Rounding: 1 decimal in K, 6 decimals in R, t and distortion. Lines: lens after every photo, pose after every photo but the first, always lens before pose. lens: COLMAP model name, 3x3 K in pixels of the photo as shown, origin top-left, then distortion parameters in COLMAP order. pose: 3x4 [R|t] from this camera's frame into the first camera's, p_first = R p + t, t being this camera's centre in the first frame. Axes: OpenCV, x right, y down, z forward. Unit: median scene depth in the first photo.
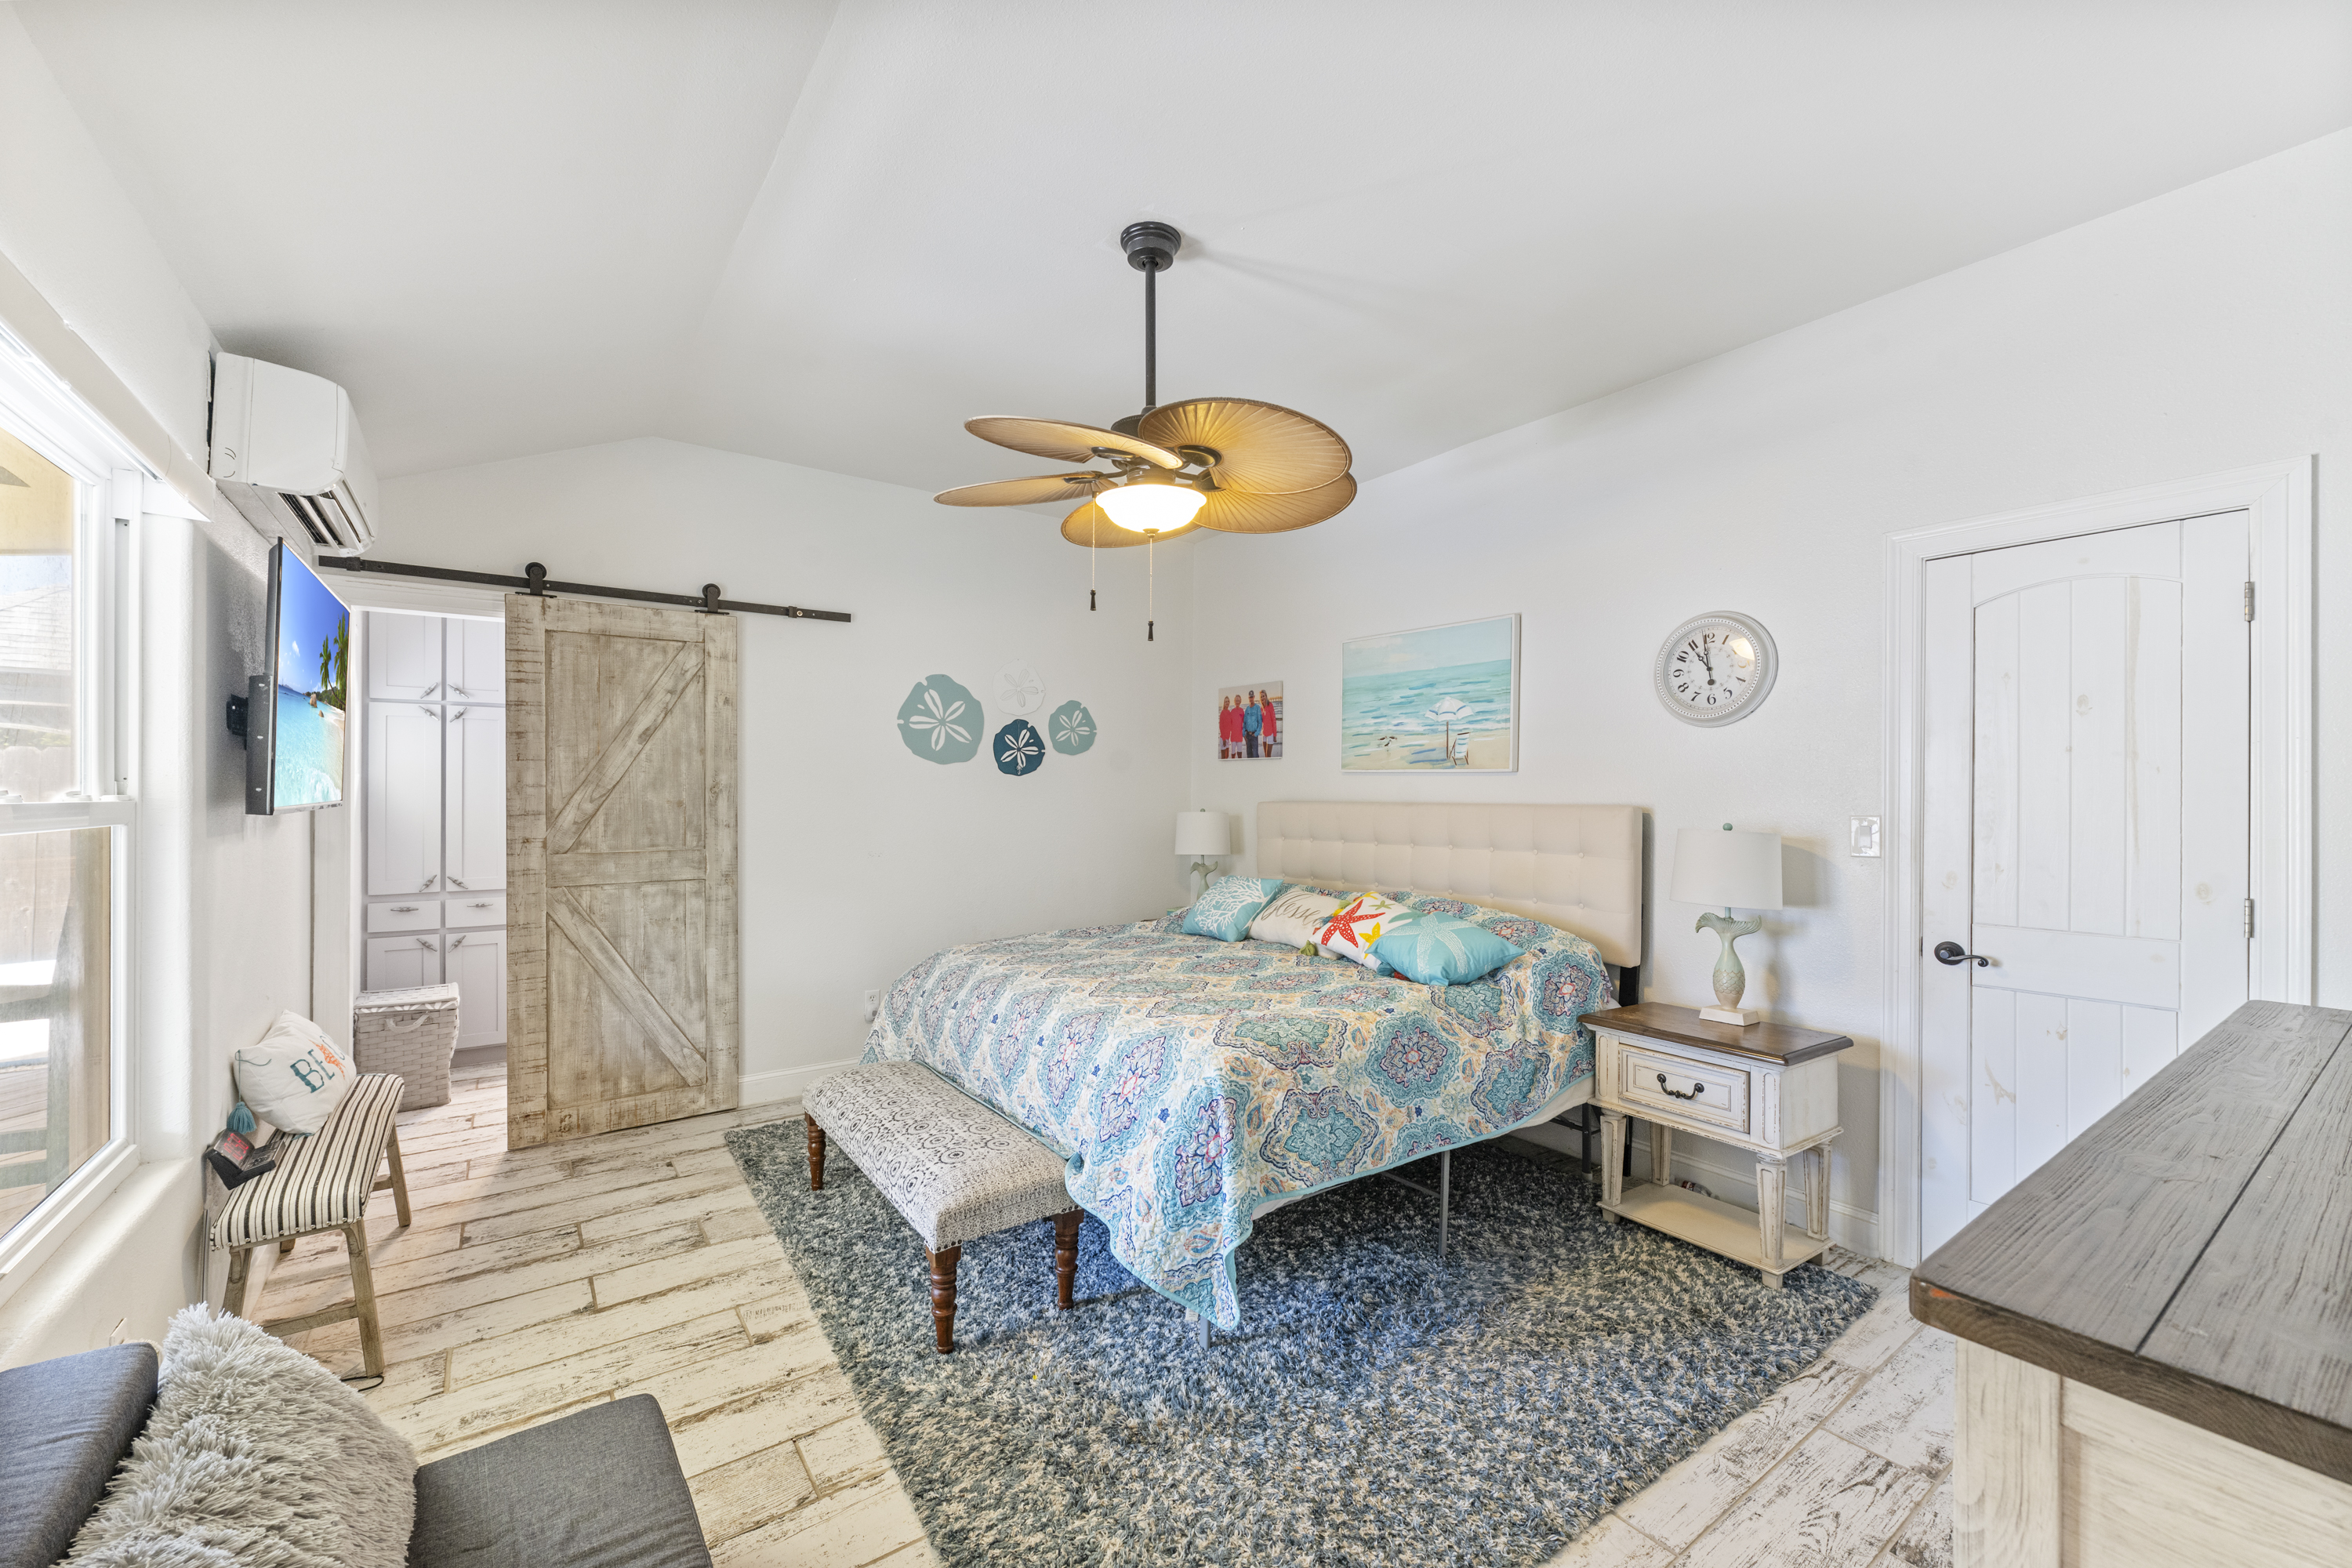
lens RADIAL K [[932.1, 0, 1176.0], [0, 932.1, 784.0], [0, 0, 1]] dist [0.000374, 0.000060]
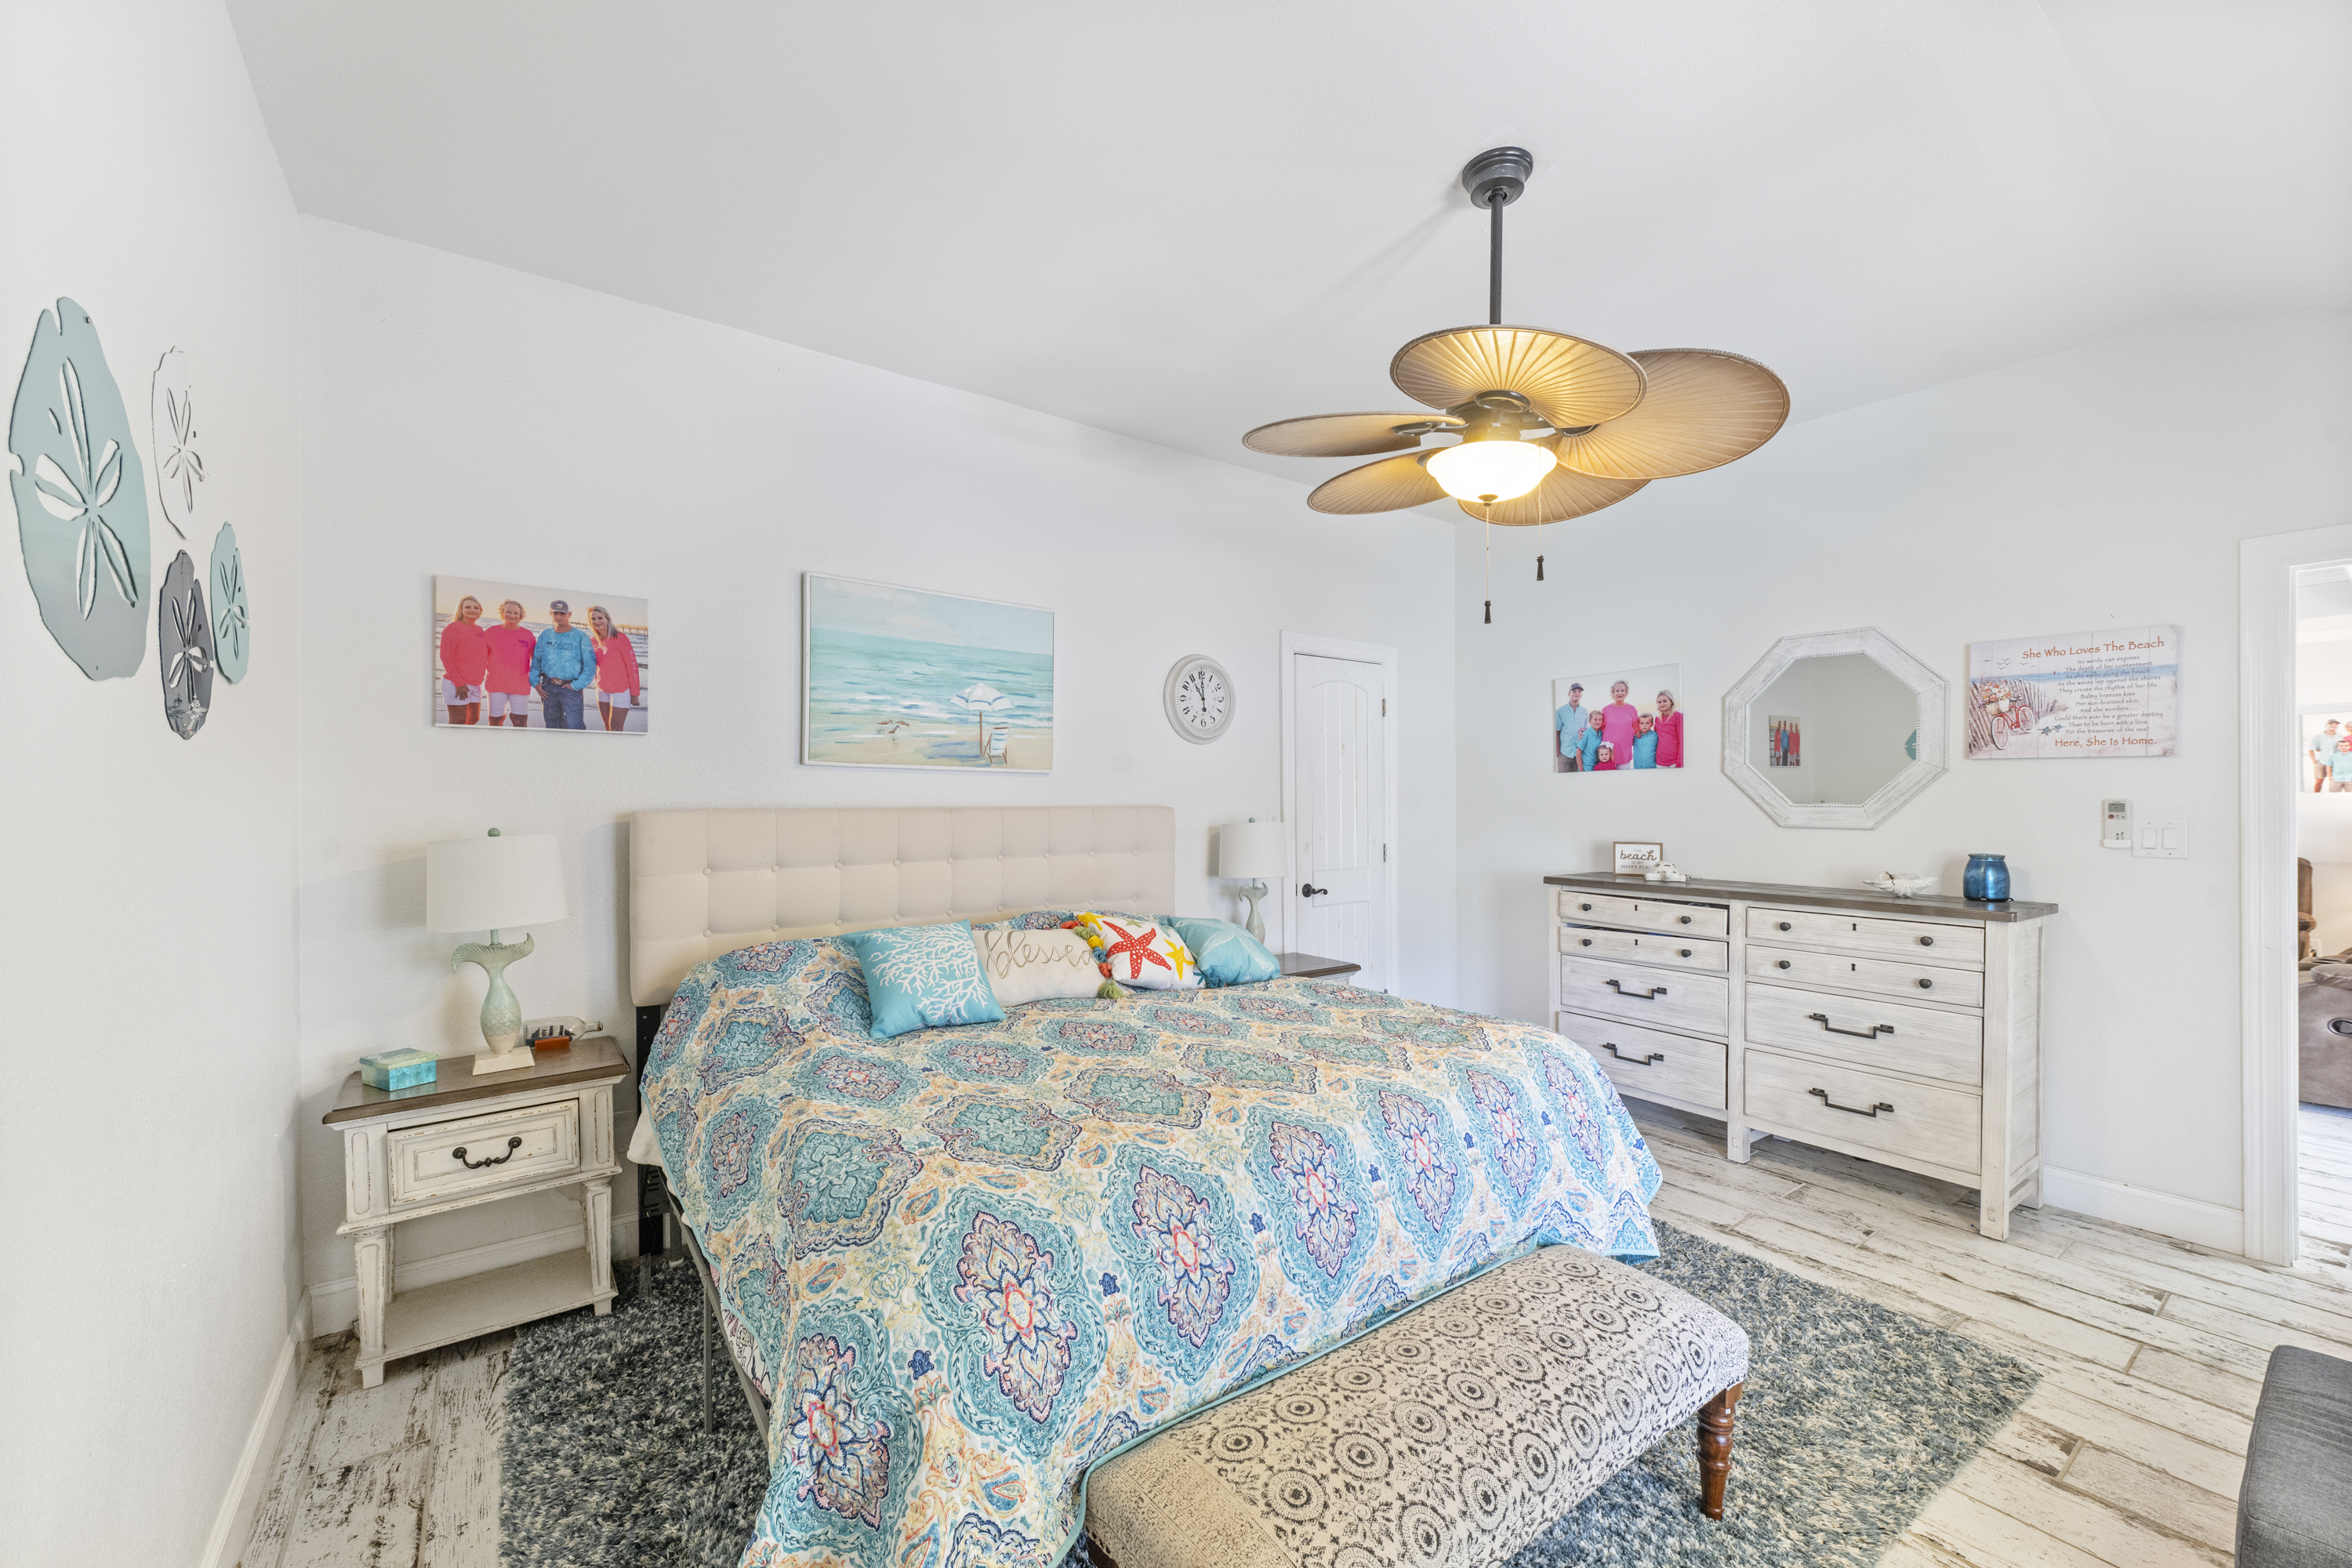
lens RADIAL K [[932.1, 0, 1176.0], [0, 932.1, 784.0], [0, 0, 1]] dist [0.000374, 0.000060]
pose [[-0.006001, 0.007510, 0.999954, -0.564778], [-0.013462, 0.999881, -0.007590, 0.003246], [-0.999891, -0.013507, -0.005899, 0.825837]]
